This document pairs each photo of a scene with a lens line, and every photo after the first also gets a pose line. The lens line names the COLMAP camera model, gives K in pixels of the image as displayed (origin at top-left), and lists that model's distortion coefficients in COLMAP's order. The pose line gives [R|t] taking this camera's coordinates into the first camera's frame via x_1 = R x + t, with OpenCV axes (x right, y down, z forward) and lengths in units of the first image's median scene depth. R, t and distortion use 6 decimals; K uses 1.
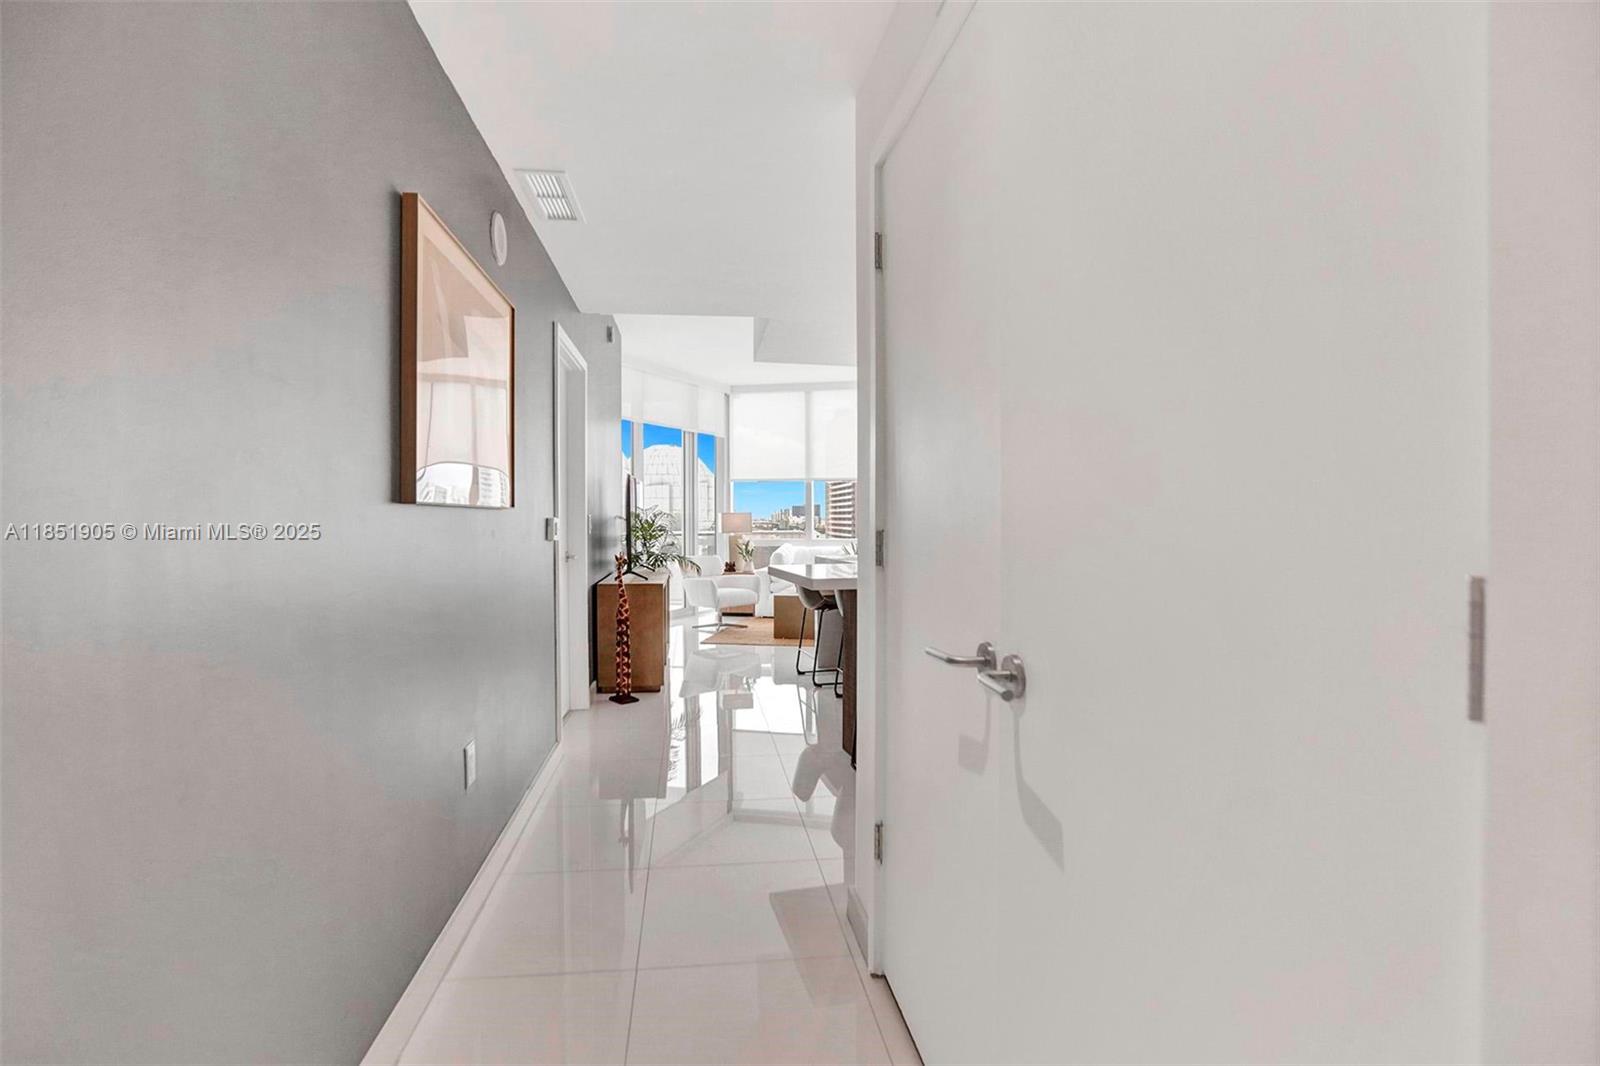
lens RADIAL K [[749.2, 0, 808.6], [0, 749.2, 540.7], [0, 0, 1]] dist [-0.038410, 0.010732]
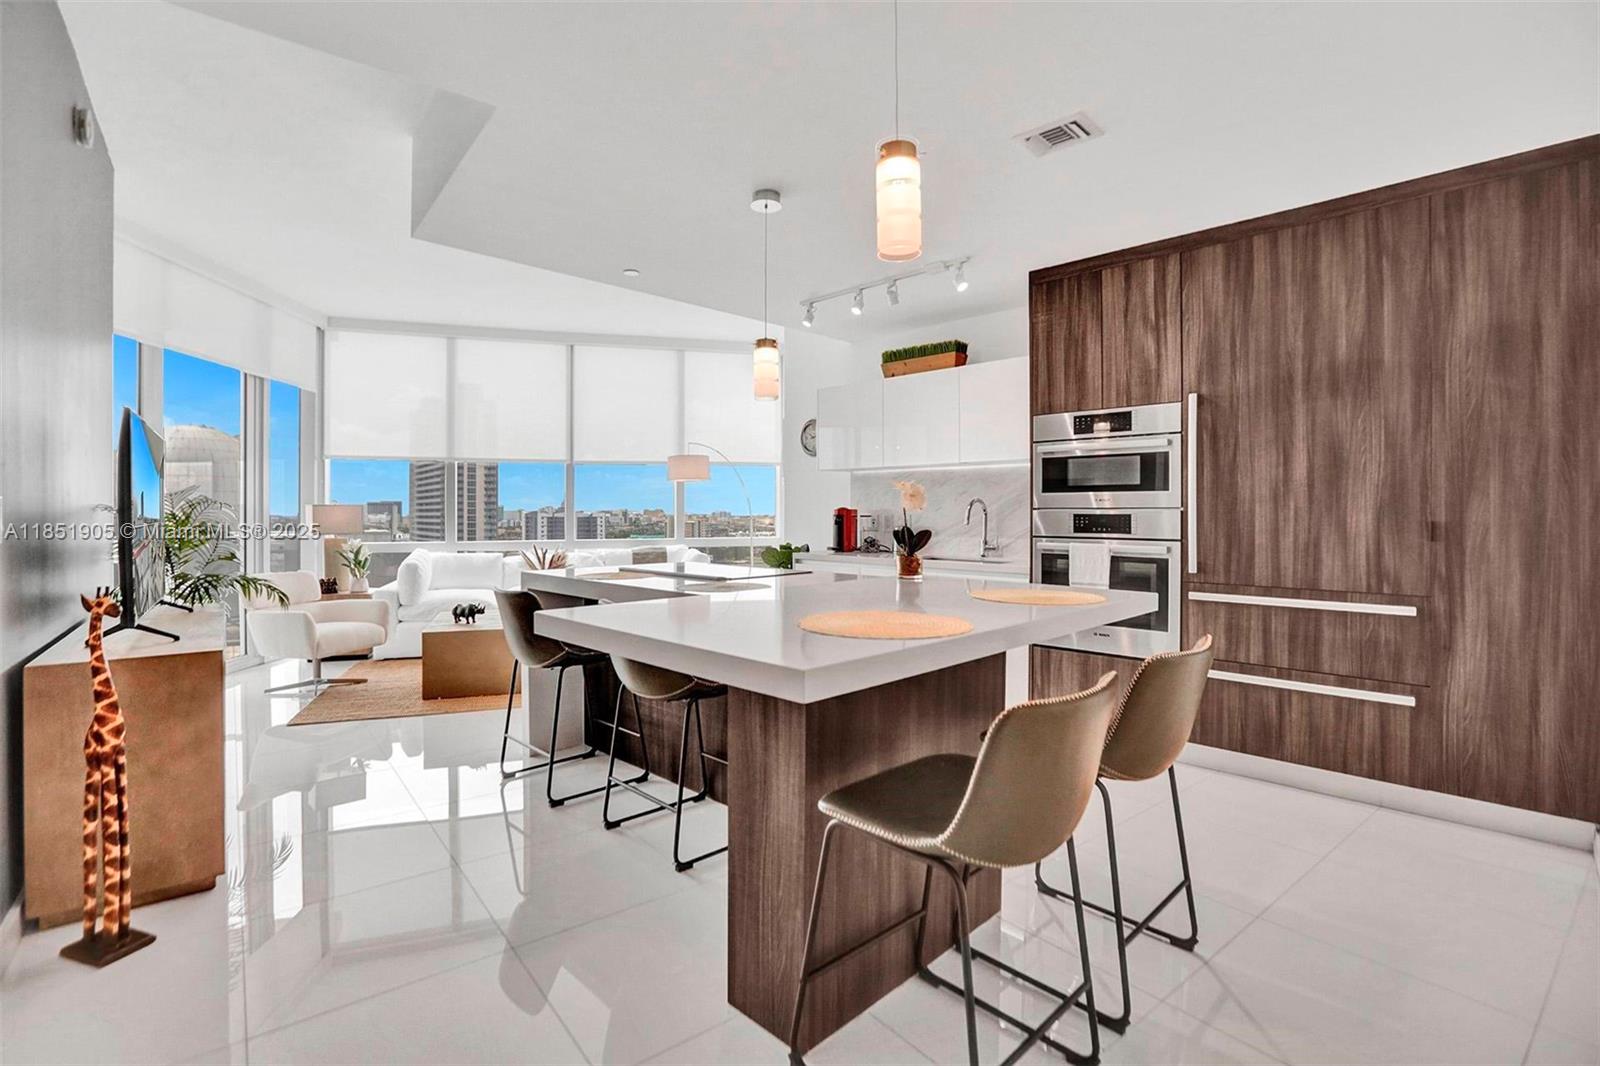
lens RADIAL K [[749.2, 0, 813.9], [0, 749.2, 515.7], [0, 0, 1]] dist [-0.038410, 0.010732]
pose [[0.869916, 0.001980, 0.493195, -0.067790], [0.013284, 0.999535, -0.027442, -0.004321], [-0.493020, 0.030424, 0.869486, 0.287571]]
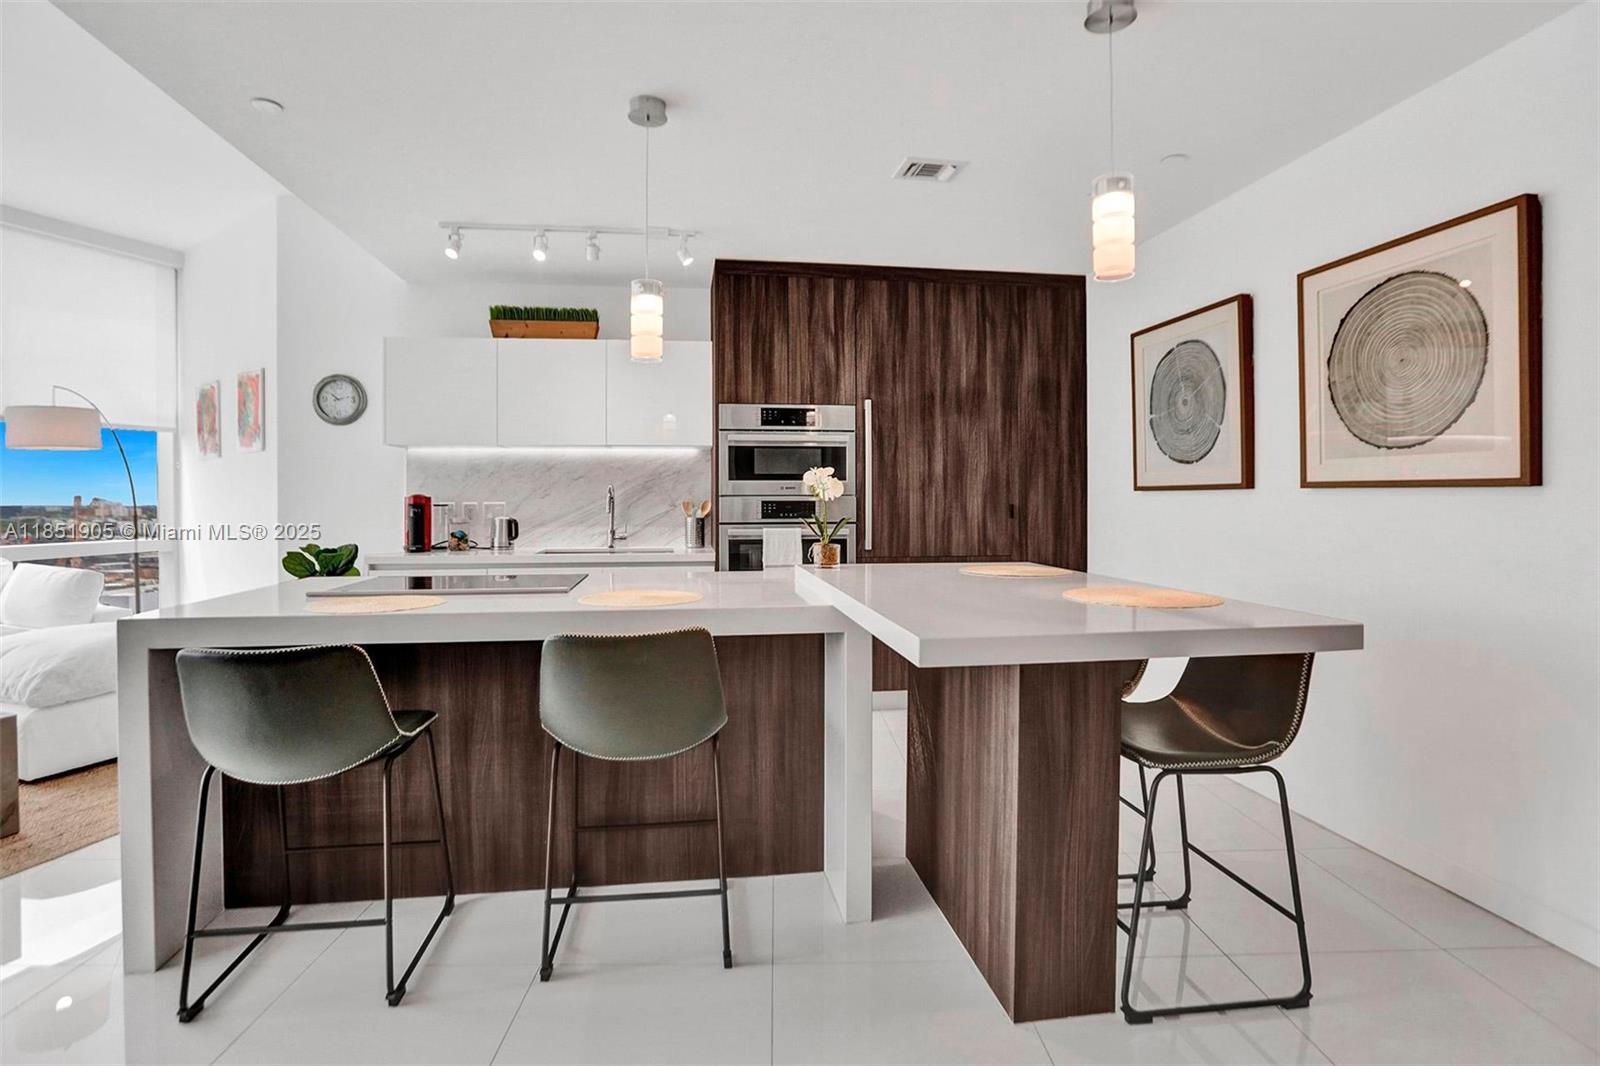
lens RADIAL K [[749.2, 0, 784.6], [0, 749.2, 493.0], [0, 0, 1]] dist [-0.038410, 0.010732]
pose [[0.141456, 0.012729, 0.989863, -0.198171], [0.035693, 0.999202, -0.017950, -0.012977], [-0.989301, 0.037871, 0.140889, 0.562872]]
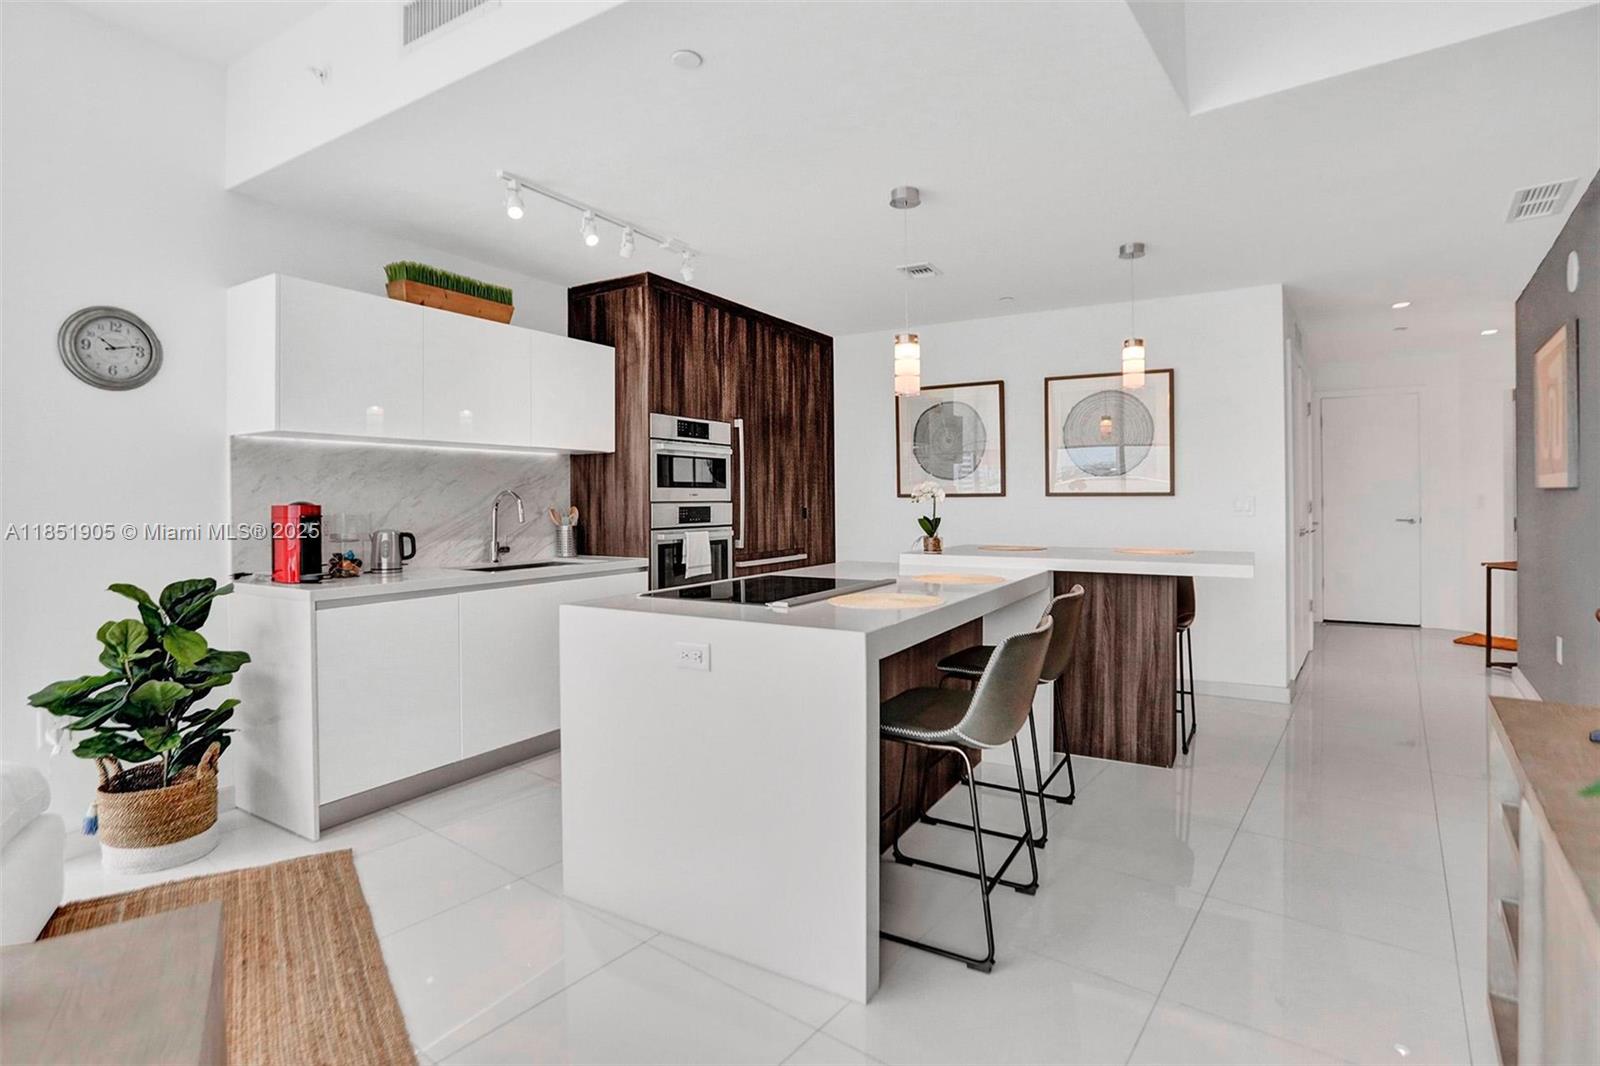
lens RADIAL K [[749.2, 0, 790.3], [0, 749.2, 490.7], [0, 0, 1]] dist [-0.038410, 0.010732]
pose [[-0.656603, 0.020577, 0.753956, -0.152076], [0.037481, 0.999283, 0.005369, -0.030567], [-0.753305, 0.031784, -0.656903, 0.982359]]
